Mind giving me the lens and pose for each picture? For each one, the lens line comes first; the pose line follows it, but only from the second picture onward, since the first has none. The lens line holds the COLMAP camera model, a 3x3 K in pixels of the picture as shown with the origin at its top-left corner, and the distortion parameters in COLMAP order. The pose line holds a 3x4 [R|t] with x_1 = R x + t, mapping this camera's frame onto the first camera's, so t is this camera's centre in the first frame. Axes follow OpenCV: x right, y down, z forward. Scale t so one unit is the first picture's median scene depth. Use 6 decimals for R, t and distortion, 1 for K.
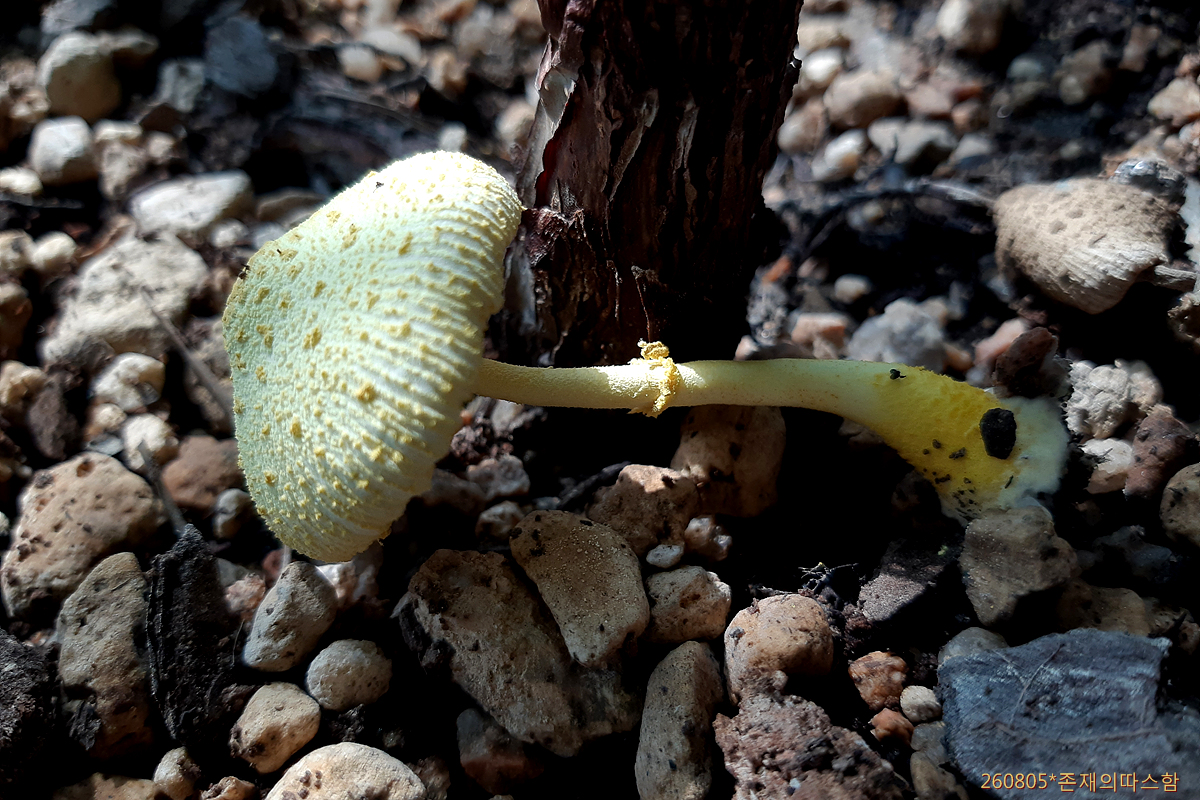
lens RADIAL K [[1010.7, 0, 645.8], [0, 1010.7, 415.0], [0, 0, 1]] dist [0.005792, -0.121976]
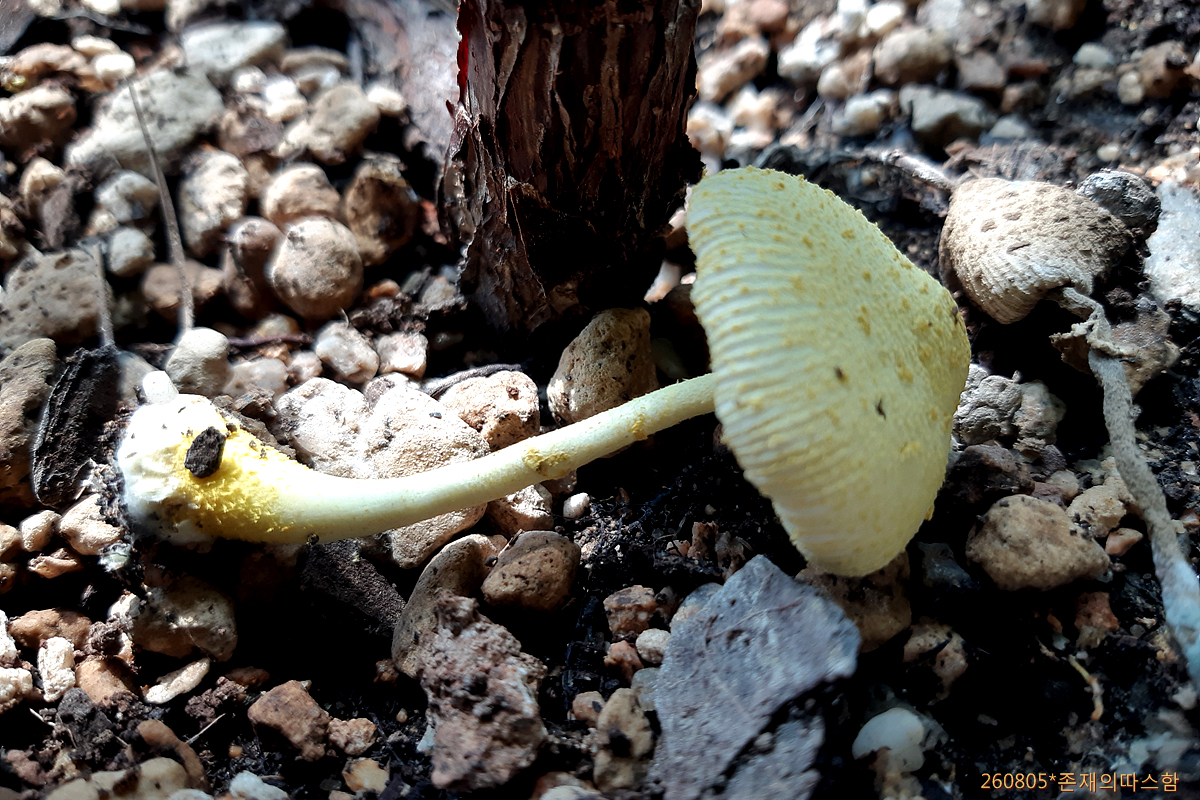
lens RADIAL K [[1010.7, 0, 636.8], [0, 1010.7, 412.4], [0, 0, 1]] dist [0.005792, -0.121976]
pose [[0.955910, 0.235574, -0.175333, 0.294396], [-0.219572, 0.969827, 0.105939, -0.043264], [0.194999, -0.062770, 0.978793, -0.004624]]
